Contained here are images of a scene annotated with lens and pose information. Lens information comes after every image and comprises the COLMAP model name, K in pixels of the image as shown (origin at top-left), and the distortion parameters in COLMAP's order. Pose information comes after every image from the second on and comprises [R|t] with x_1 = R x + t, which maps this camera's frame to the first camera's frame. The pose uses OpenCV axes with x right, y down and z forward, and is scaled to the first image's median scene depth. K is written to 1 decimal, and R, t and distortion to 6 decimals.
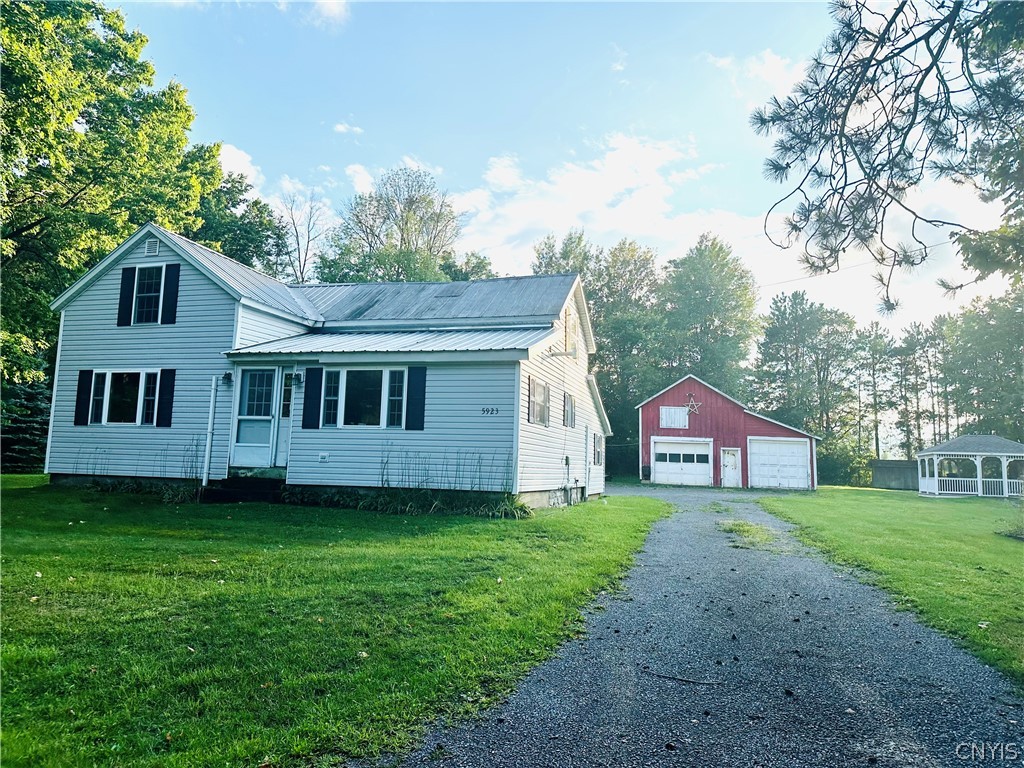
lens RADIAL K [[716.0, 0, 511.6], [0, 716.0, 385.5], [0, 0, 1]] dist [0.004838, -0.000809]
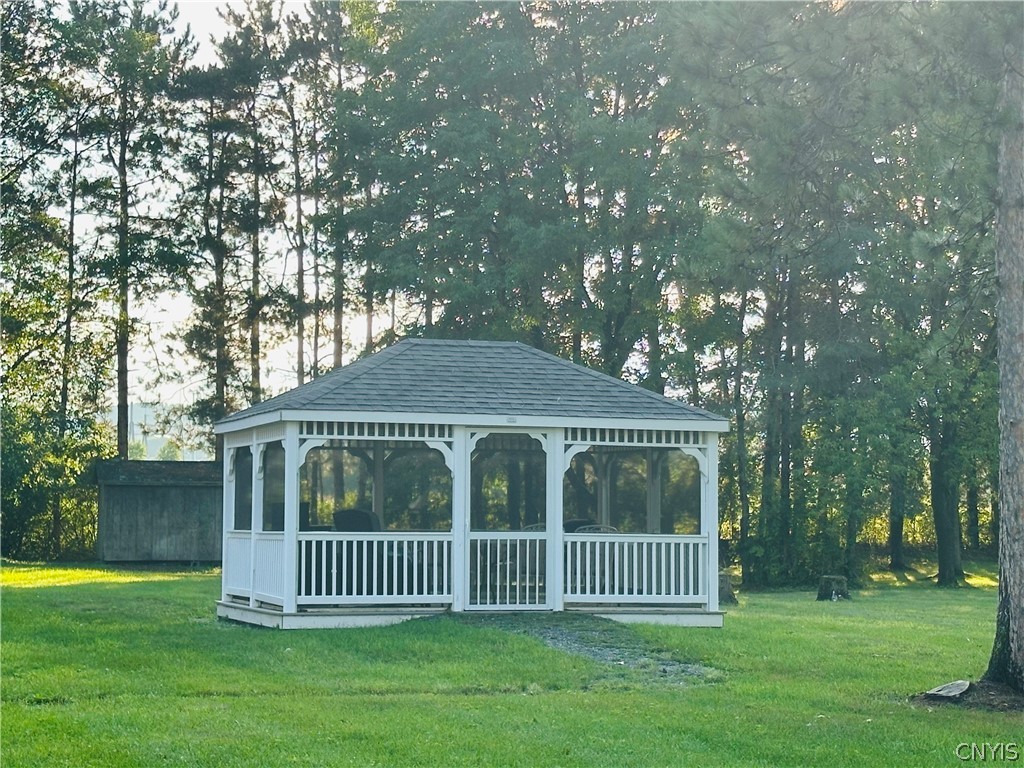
lens RADIAL K [[2234.8, 0, 514.5], [0, 2234.8, 380.4], [0, 0, 1]] dist [-0.014427, 0.000000]
pose [[0.810367, 0.013107, 0.585776, 0.122324], [-0.049960, 0.997655, 0.046791, 0.023370], [-0.583789, -0.067183, 0.809121, 0.203483]]
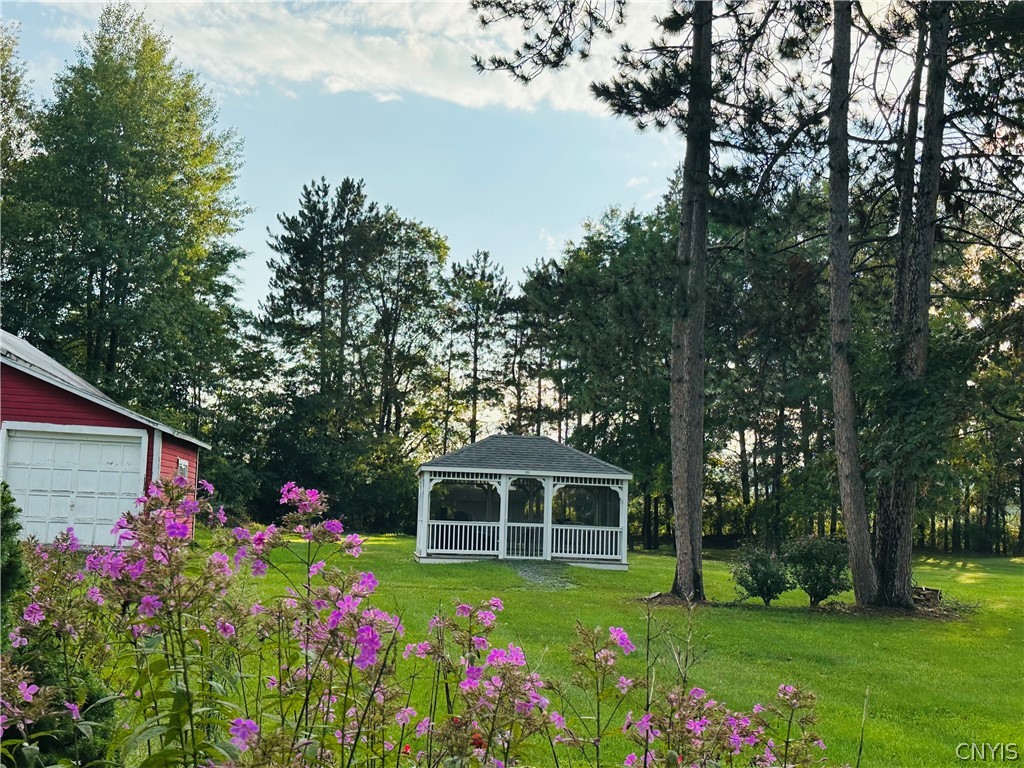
lens RADIAL K [[1159.2, 0, 513.3], [0, 1159.2, 392.3], [0, 0, 1]] dist [0.158020, 0.000000]
pose [[0.911187, 0.045595, 0.409463, 0.153613], [-0.054147, 0.998490, 0.009309, 0.015610], [-0.408420, -0.030654, 0.912279, 0.130066]]
